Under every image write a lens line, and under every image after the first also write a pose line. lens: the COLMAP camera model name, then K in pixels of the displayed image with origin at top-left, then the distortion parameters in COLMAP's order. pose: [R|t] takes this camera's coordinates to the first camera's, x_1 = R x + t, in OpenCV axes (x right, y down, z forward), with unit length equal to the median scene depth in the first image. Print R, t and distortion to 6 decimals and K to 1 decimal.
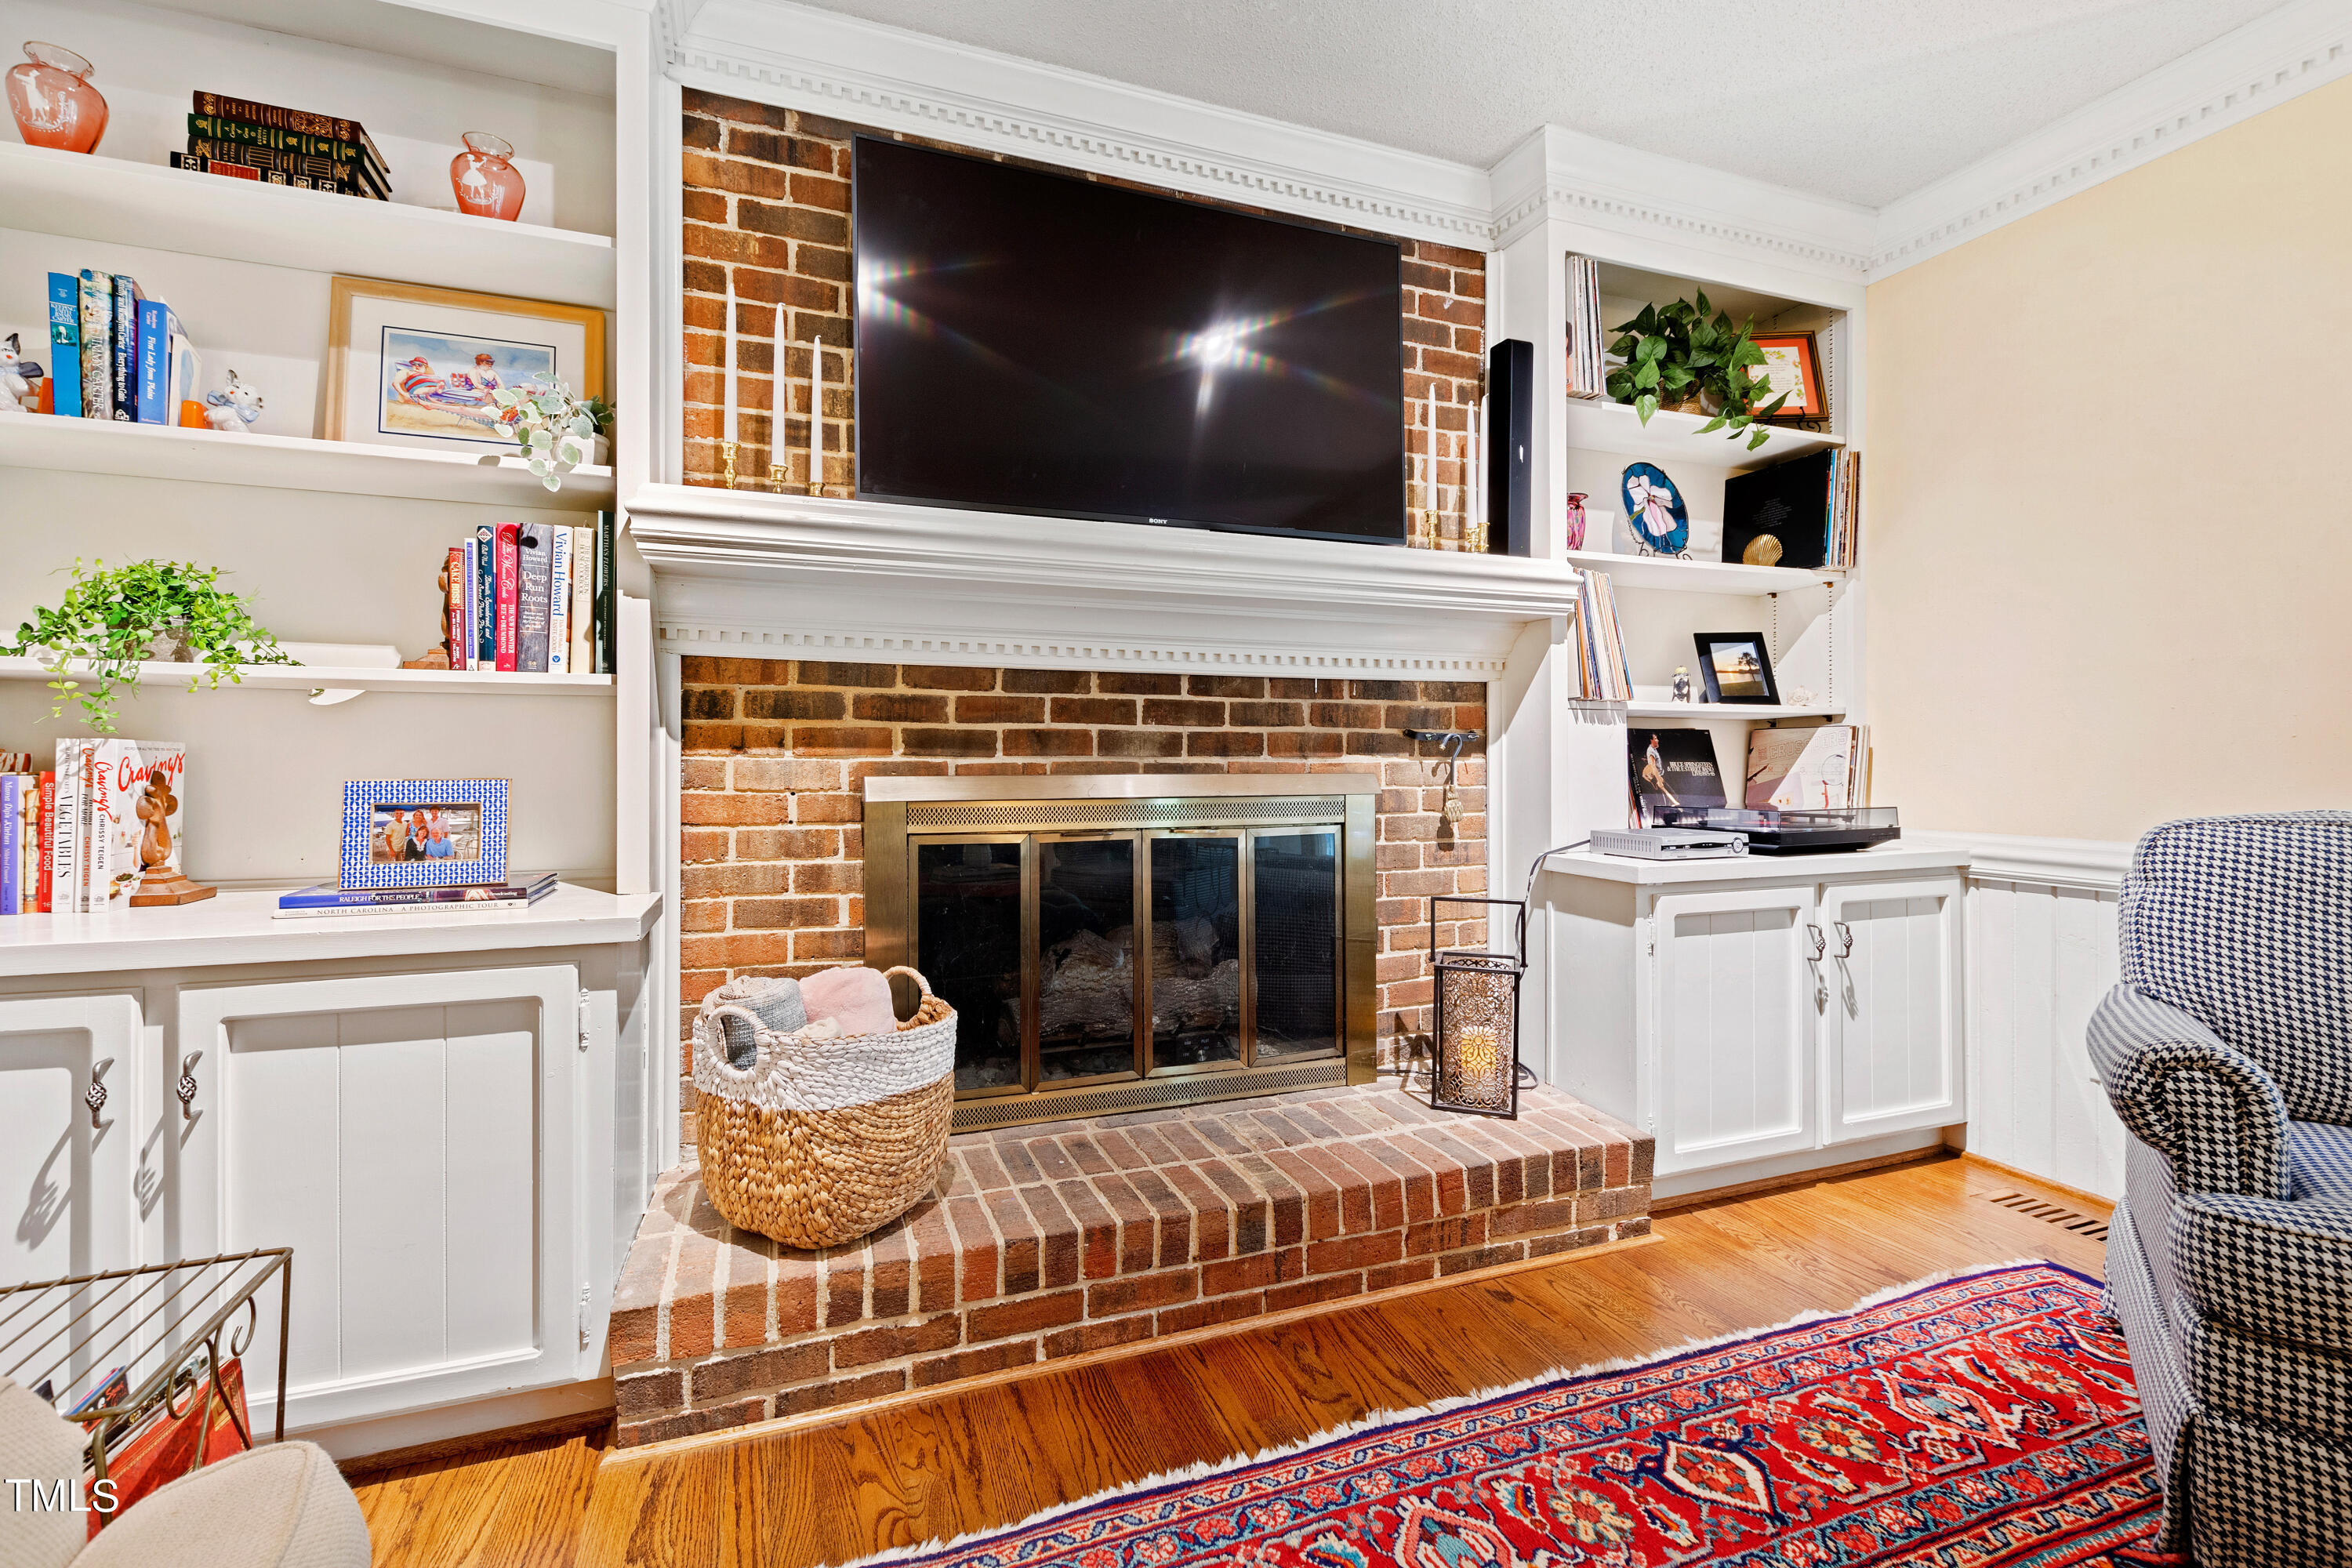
lens RADIAL K [[1032.0, 0, 1170.7], [0, 1032.0, 776.1], [0, 0, 1]] dist [0.000431, -0.003239]
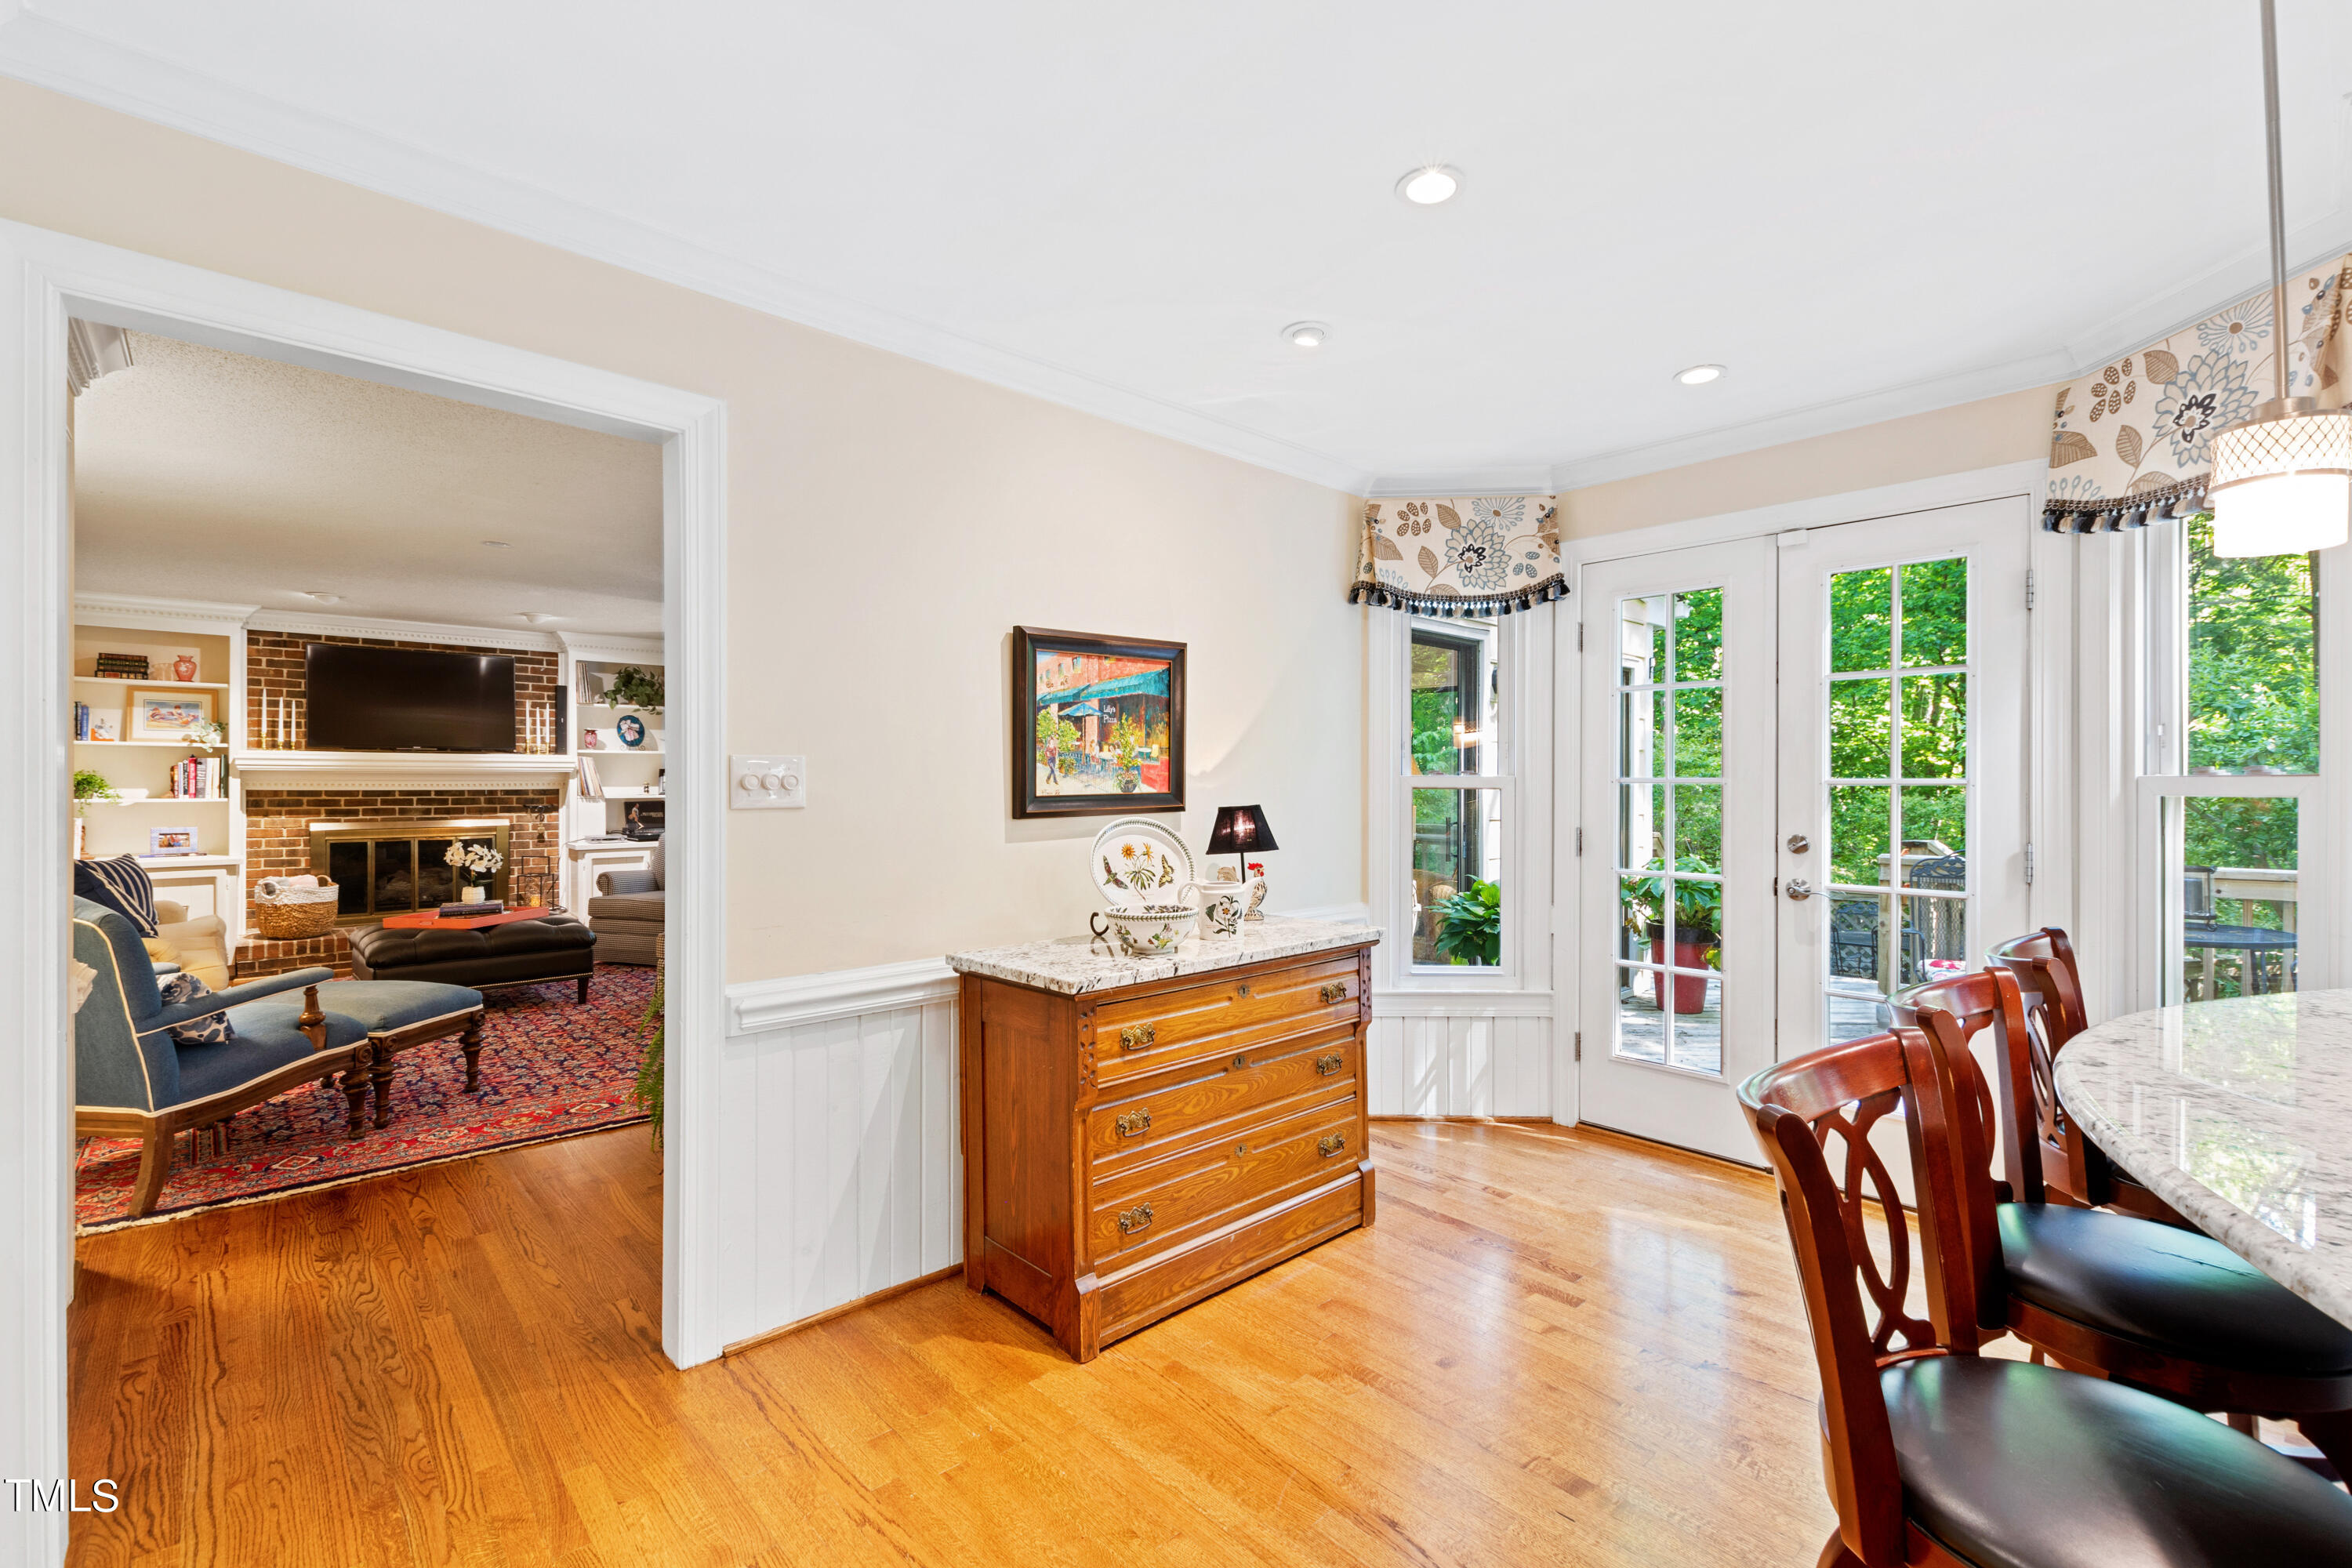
lens RADIAL K [[1032.0, 0, 1175.9], [0, 1032.0, 786.9], [0, 0, 1]] dist [0.000431, -0.003239]
pose [[0.927534, 0.002523, 0.373731, 1.113829], [-0.001599, 0.999995, -0.002781, -0.117365], [-0.373736, 0.001982, 0.927533, -3.324108]]
